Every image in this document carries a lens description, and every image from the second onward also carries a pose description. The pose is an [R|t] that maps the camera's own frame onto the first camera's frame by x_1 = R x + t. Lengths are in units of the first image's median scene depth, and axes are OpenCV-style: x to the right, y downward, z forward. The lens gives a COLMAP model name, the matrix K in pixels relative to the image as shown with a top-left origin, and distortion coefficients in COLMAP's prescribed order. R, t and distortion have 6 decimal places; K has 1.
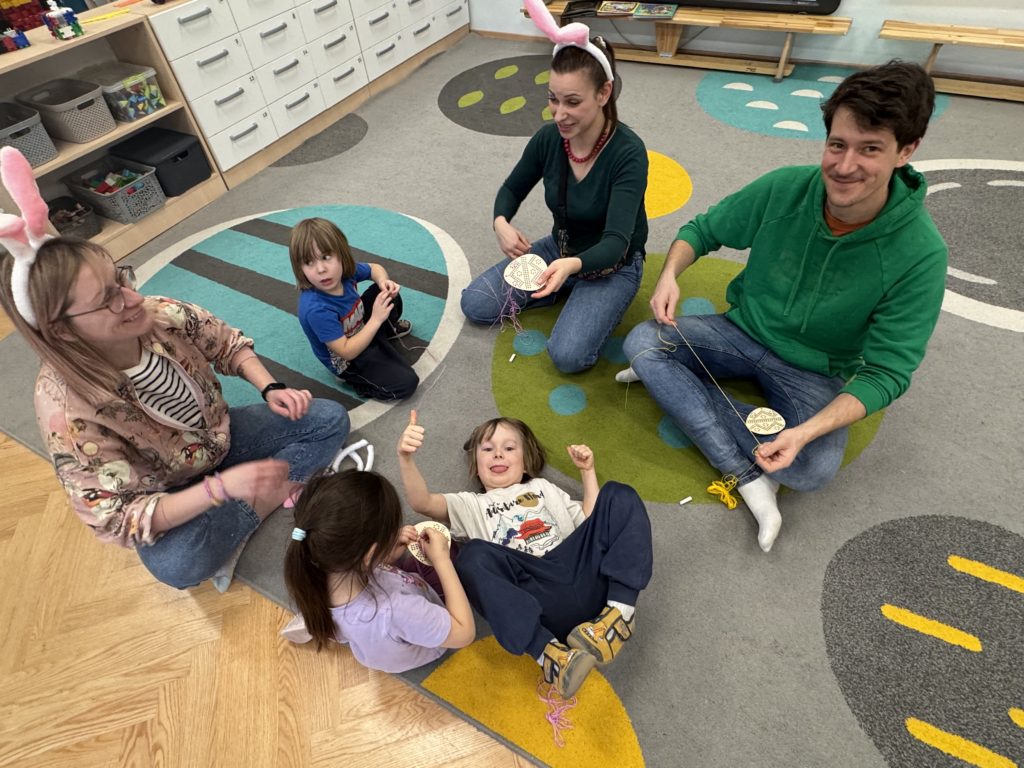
lens RADIAL K [[567.5, 0, 502.2], [0, 567.5, 379.5], [0, 0, 1]] dist [0.007575, -0.001476]
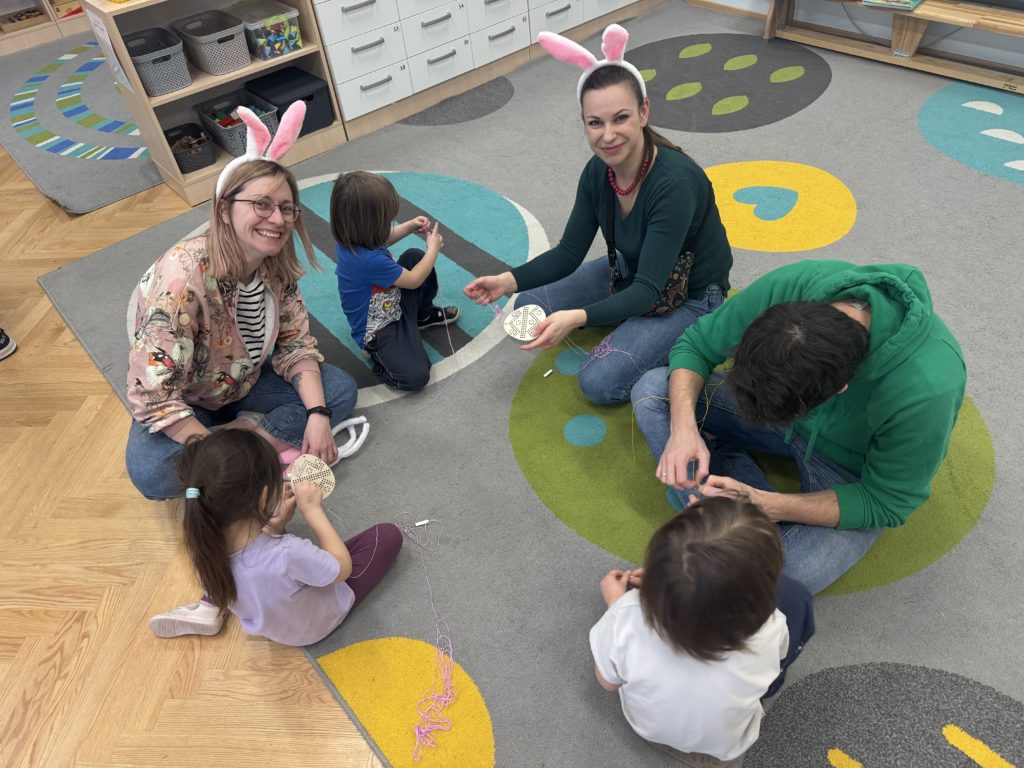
lens RADIAL K [[728.7, 0, 518.9], [0, 728.7, 388.4], [0, 0, 1]] dist [0.021241, -0.018949]
pose [[0.942097, 0.230084, -0.243957, 0.202341], [-0.237836, 0.971302, -0.002389, -0.000670], [0.236406, 0.060272, 0.969783, -0.091701]]
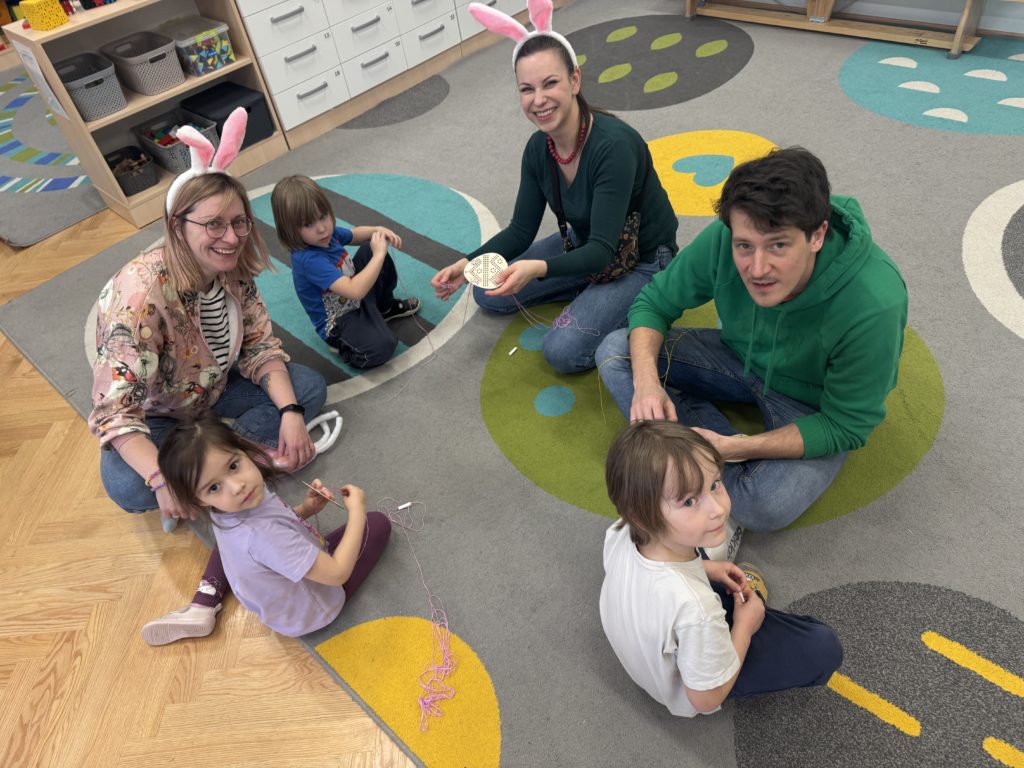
lens RADIAL K [[728.7, 0, 515.4], [0, 728.7, 379.9], [0, 0, 1]] dist [0.021241, -0.018949]
pose [[0.970593, 0.126688, -0.204695, 0.208767], [-0.134682, 0.990559, -0.025548, 0.029560], [0.199526, 0.052365, 0.978492, -0.108273]]
